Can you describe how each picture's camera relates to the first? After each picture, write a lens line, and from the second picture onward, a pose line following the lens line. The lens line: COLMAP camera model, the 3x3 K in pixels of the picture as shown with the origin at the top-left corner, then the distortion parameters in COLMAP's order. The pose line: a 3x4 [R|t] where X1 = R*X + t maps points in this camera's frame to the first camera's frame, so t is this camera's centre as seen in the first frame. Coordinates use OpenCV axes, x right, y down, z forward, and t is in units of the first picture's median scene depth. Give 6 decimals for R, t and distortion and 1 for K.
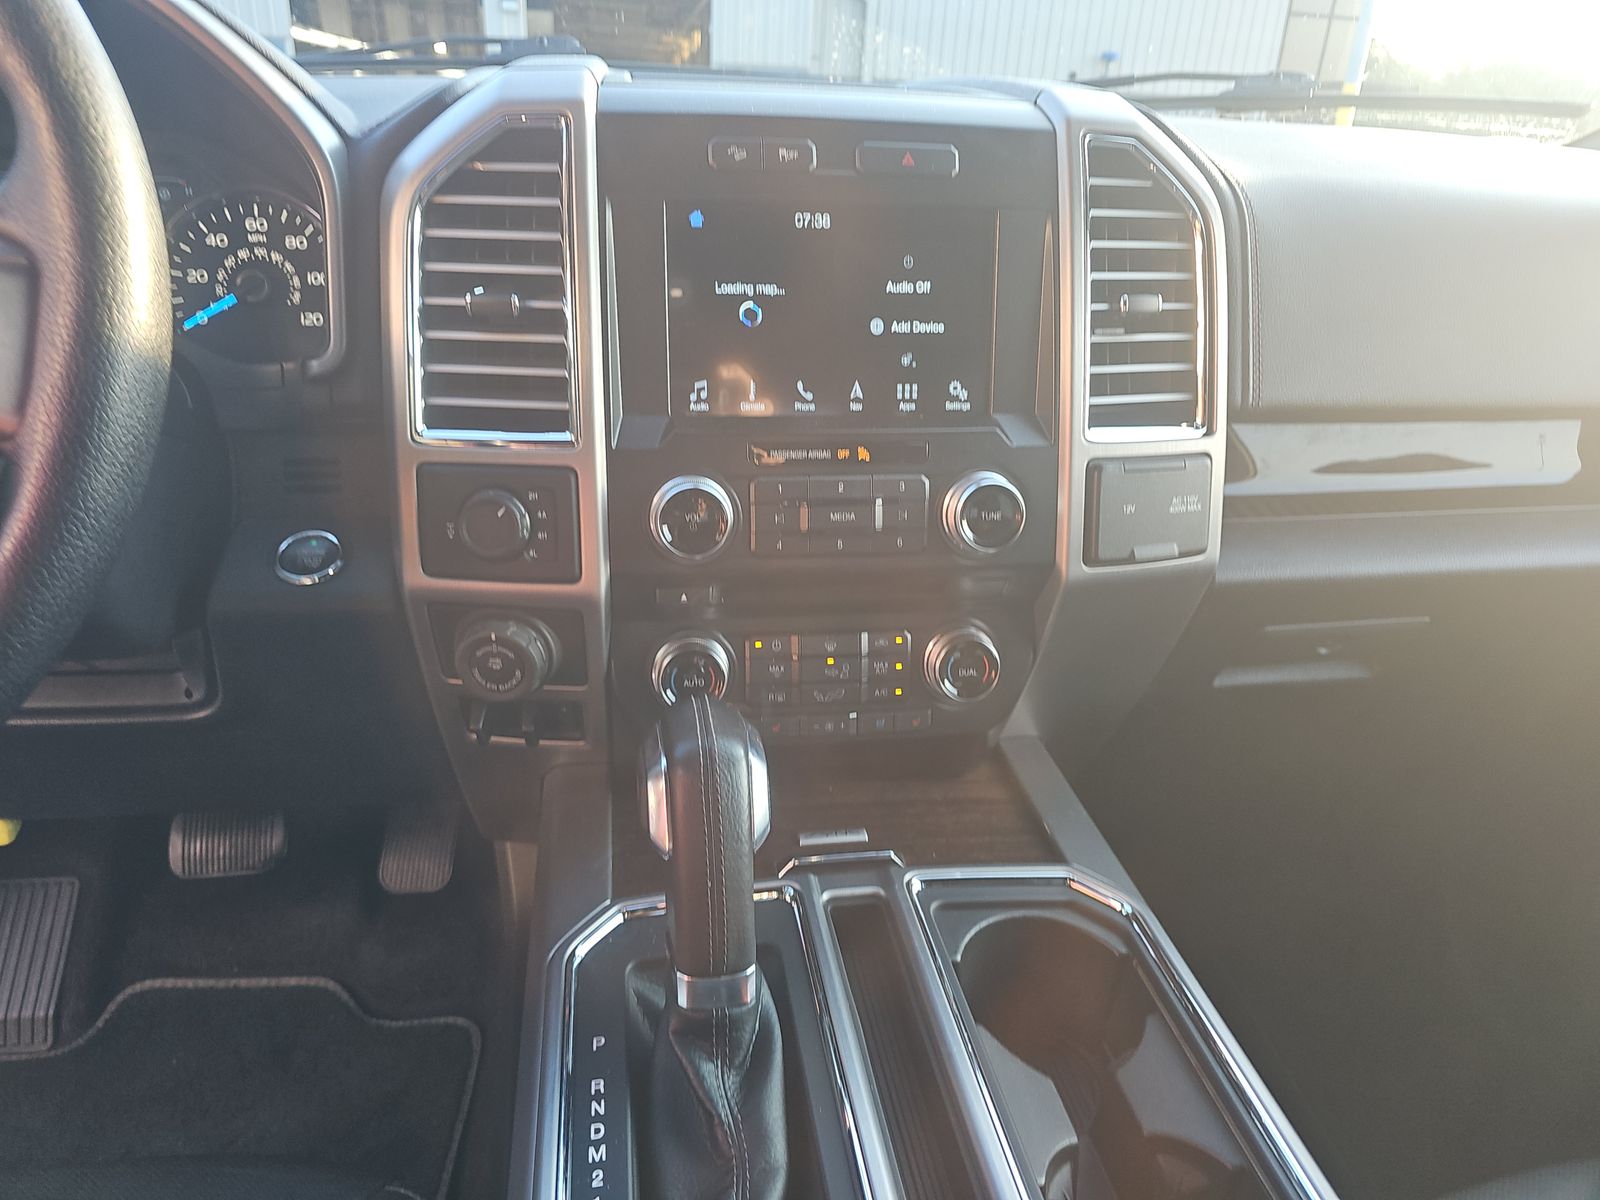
lens RADIAL K [[1045.7, 0, 791.8], [0, 1045.7, 596.1], [0, 0, 1]] dist [0.054702, -0.072283]
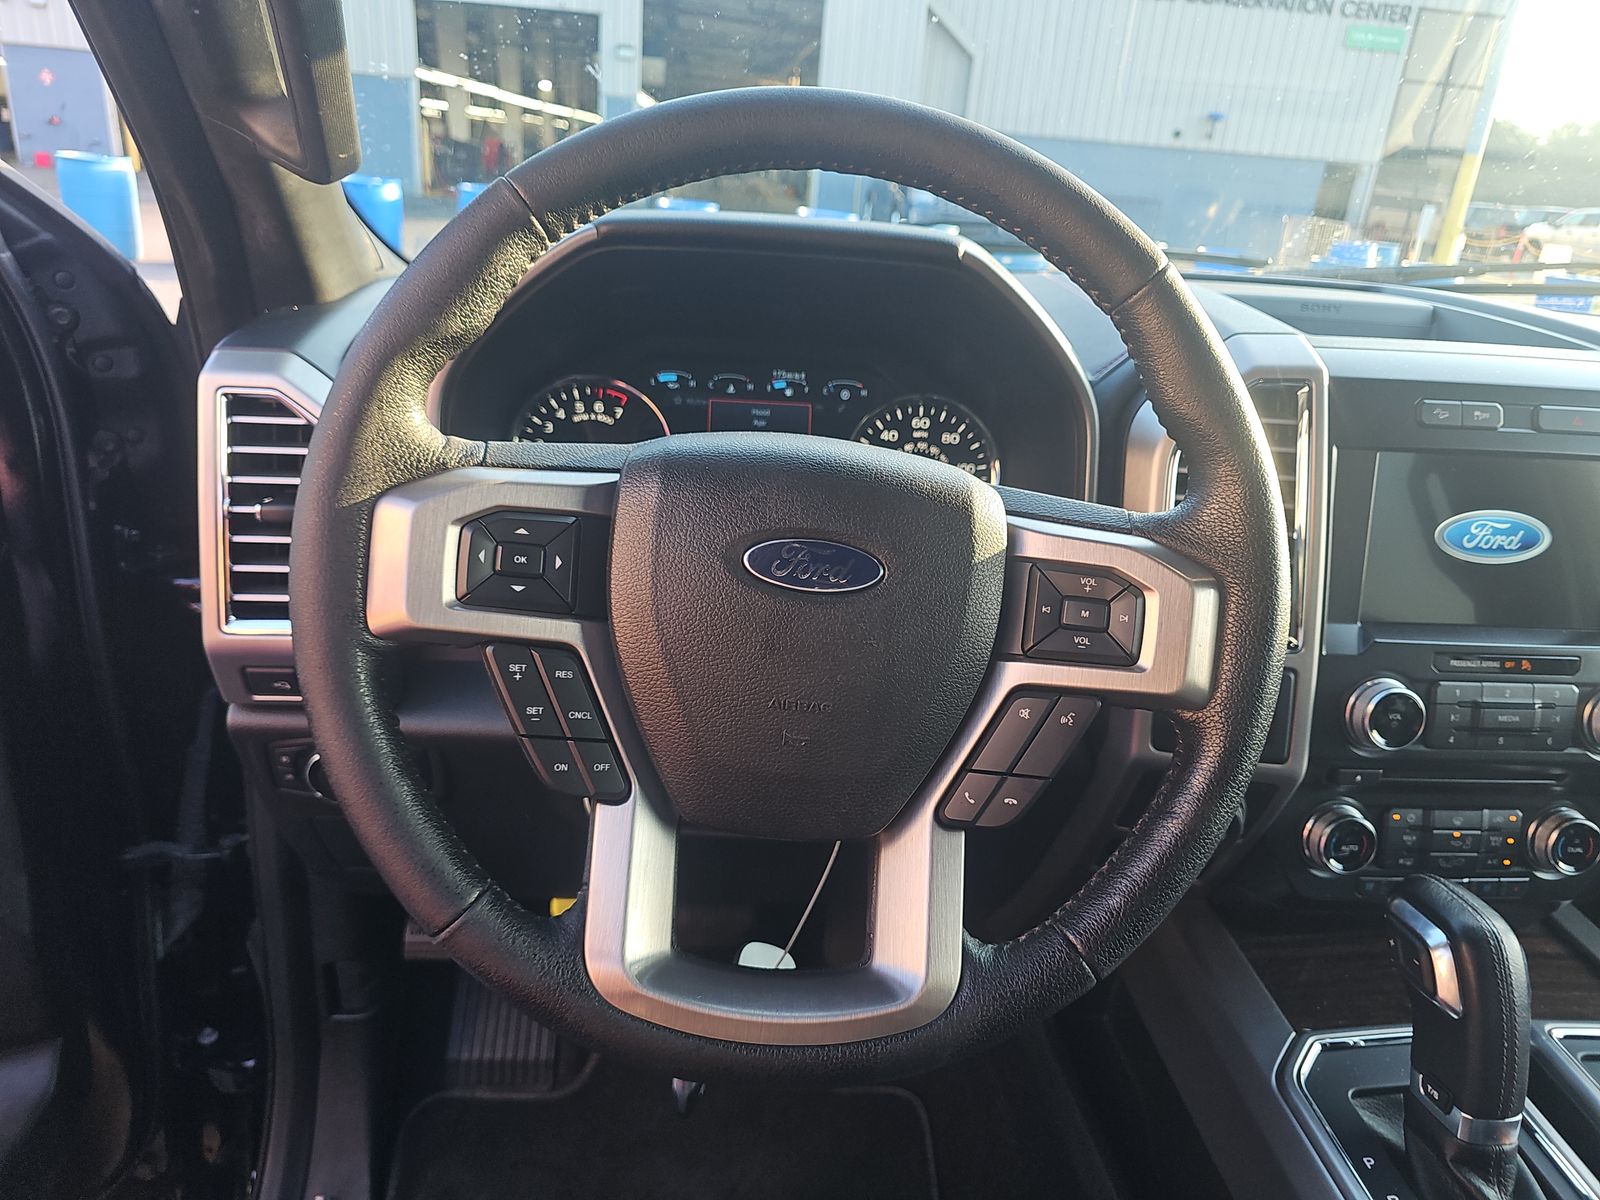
lens RADIAL K [[1045.7, 0, 791.8], [0, 1045.7, 596.1], [0, 0, 1]] dist [0.054702, -0.072283]
pose [[0.996724, 0.053014, -0.061086, -0.570187], [-0.055119, 0.997924, -0.033305, -0.107596], [0.059194, 0.036563, 0.997577, -0.190471]]
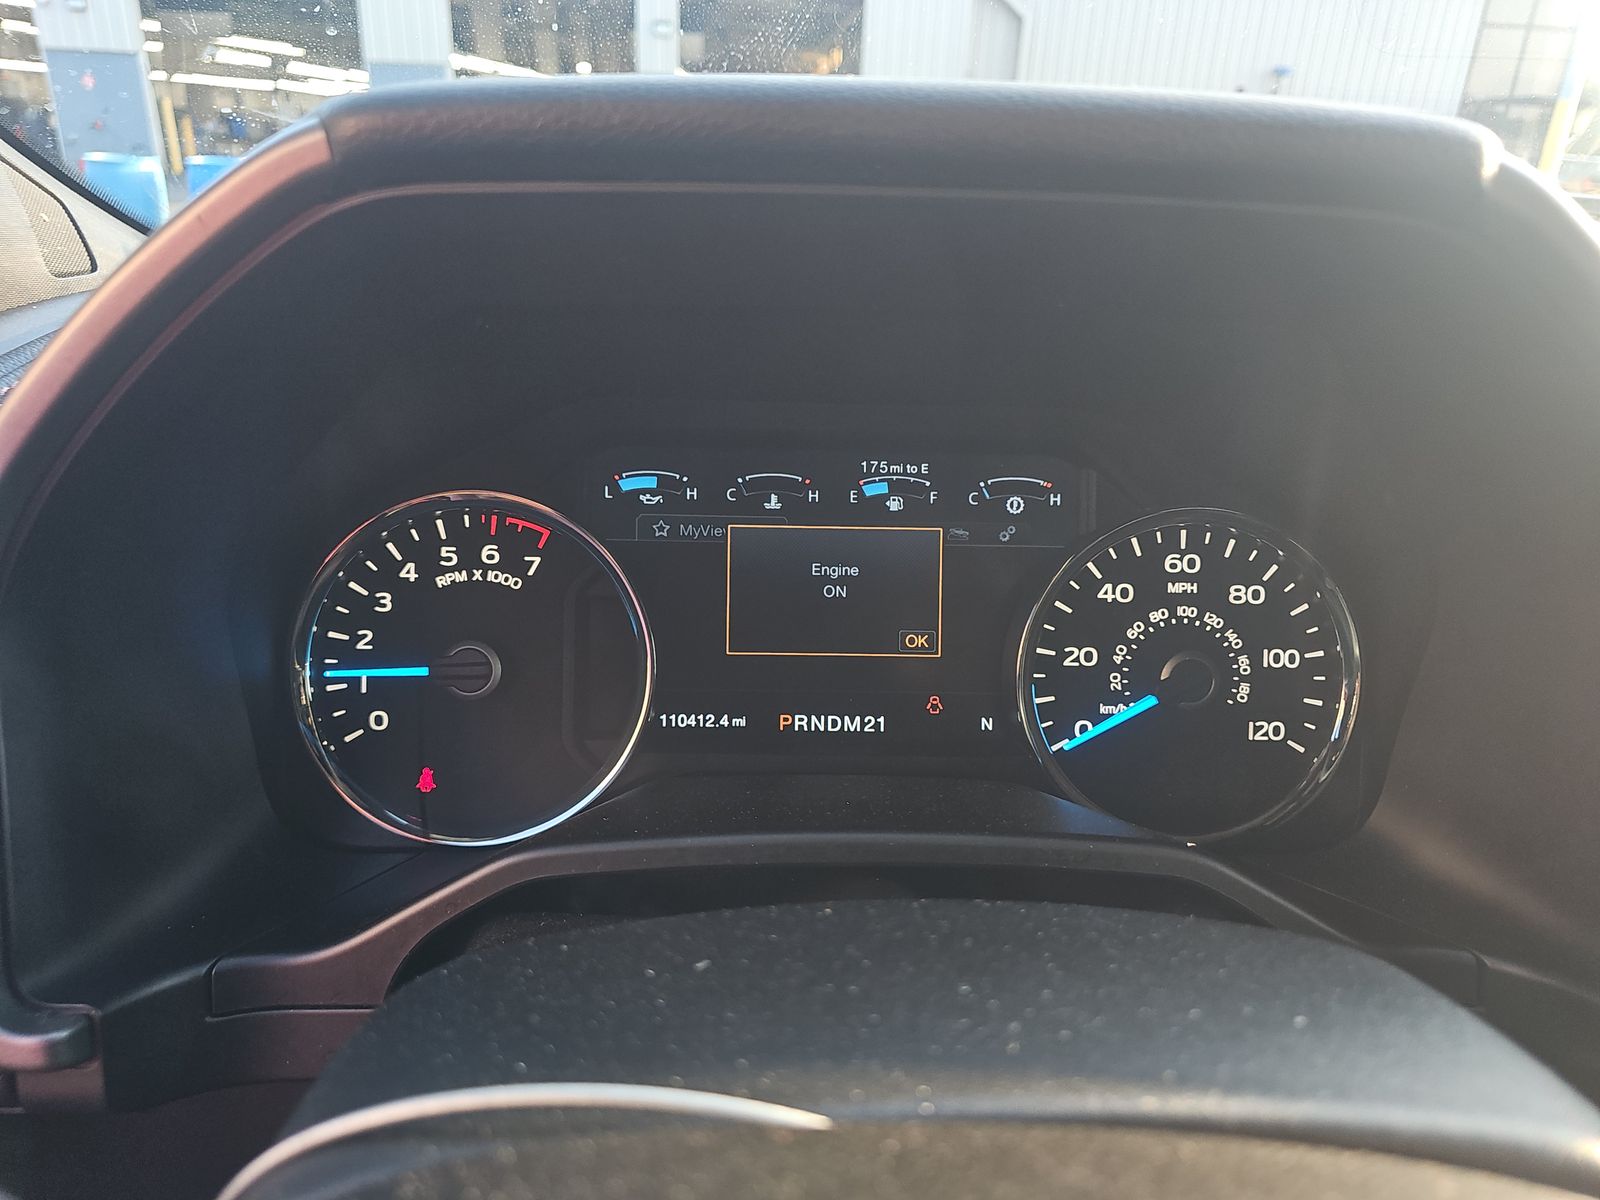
lens RADIAL K [[1070.4, 0, 800.0], [0, 1070.4, 600.0], [0, 0, 1]] dist [0.033664, -0.057710]
pose [[0.994087, 0.032323, -0.103663, -0.648574], [-0.034130, 0.999294, -0.015706, -0.316975], [0.103082, 0.019151, 0.994488, 0.416231]]
